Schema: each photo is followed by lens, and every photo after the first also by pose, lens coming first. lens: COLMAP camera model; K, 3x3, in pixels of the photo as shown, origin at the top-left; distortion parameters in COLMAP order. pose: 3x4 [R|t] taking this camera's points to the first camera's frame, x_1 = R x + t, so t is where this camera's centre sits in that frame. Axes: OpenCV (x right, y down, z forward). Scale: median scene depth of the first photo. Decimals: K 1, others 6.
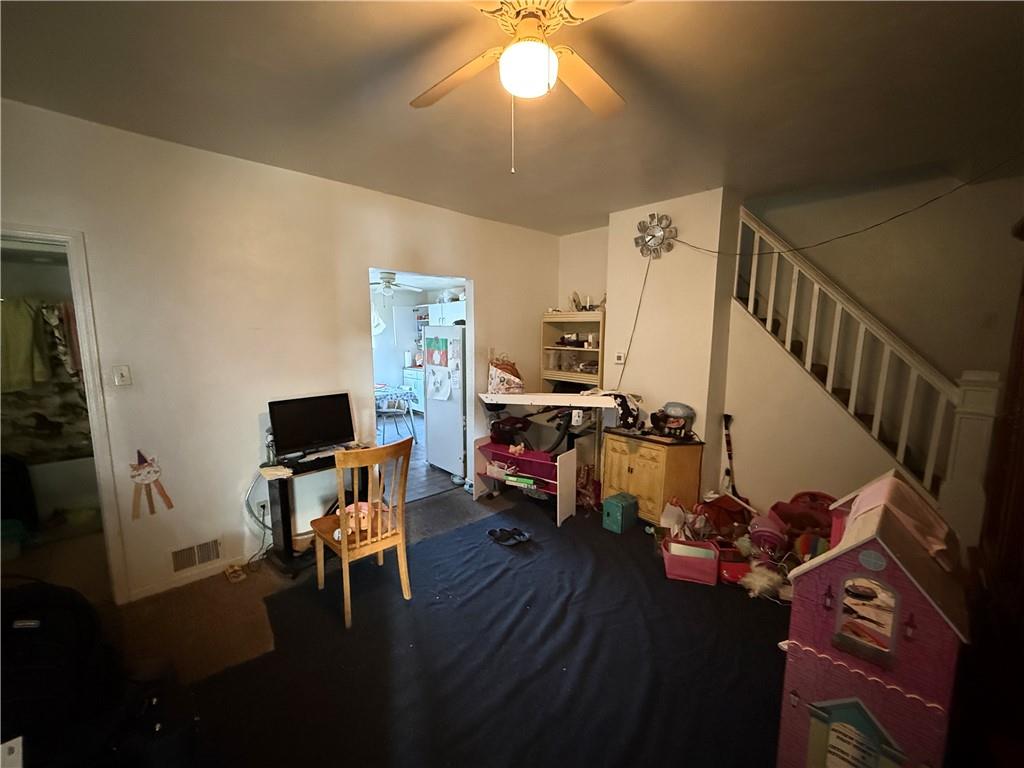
lens RADIAL K [[407.6, 0, 516.6], [0, 407.6, 384.2], [0, 0, 1]] dist [-0.000358, -0.000013]
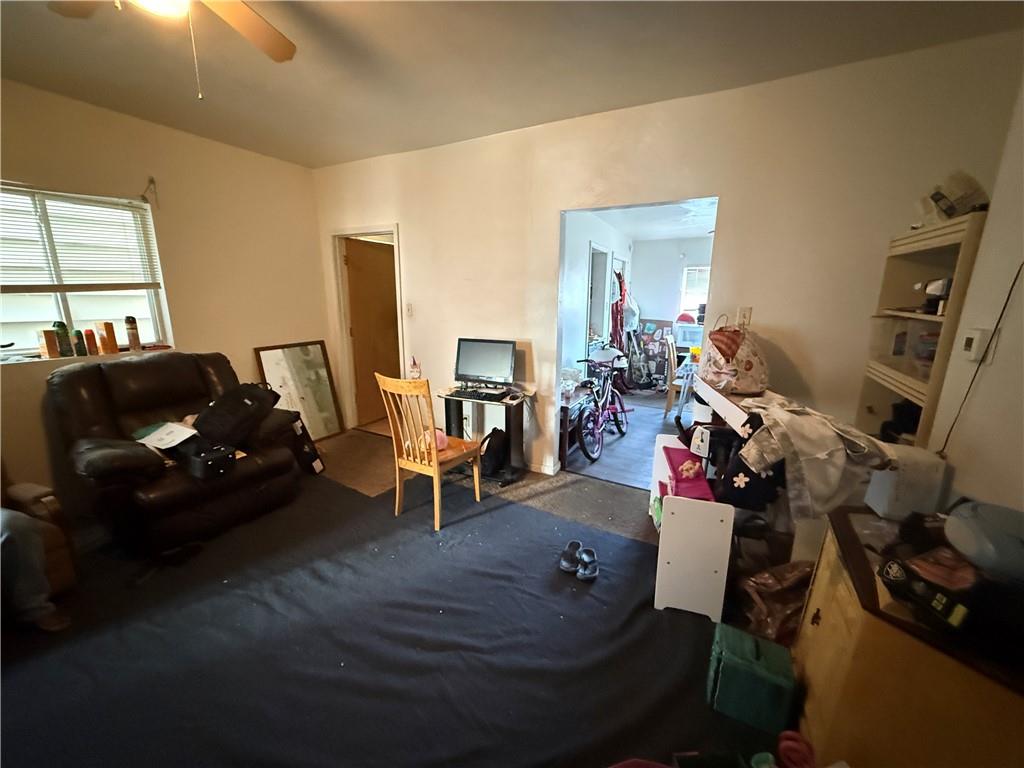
lens RADIAL K [[407.6, 0, 515.6], [0, 407.6, 384.3], [0, 0, 1]] dist [-0.000358, -0.000013]
pose [[0.303948, 0.200042, -0.931450, 0.607268], [-0.133020, 0.977040, 0.166426, -0.047117], [0.943356, 0.073316, 0.323579, 0.679737]]
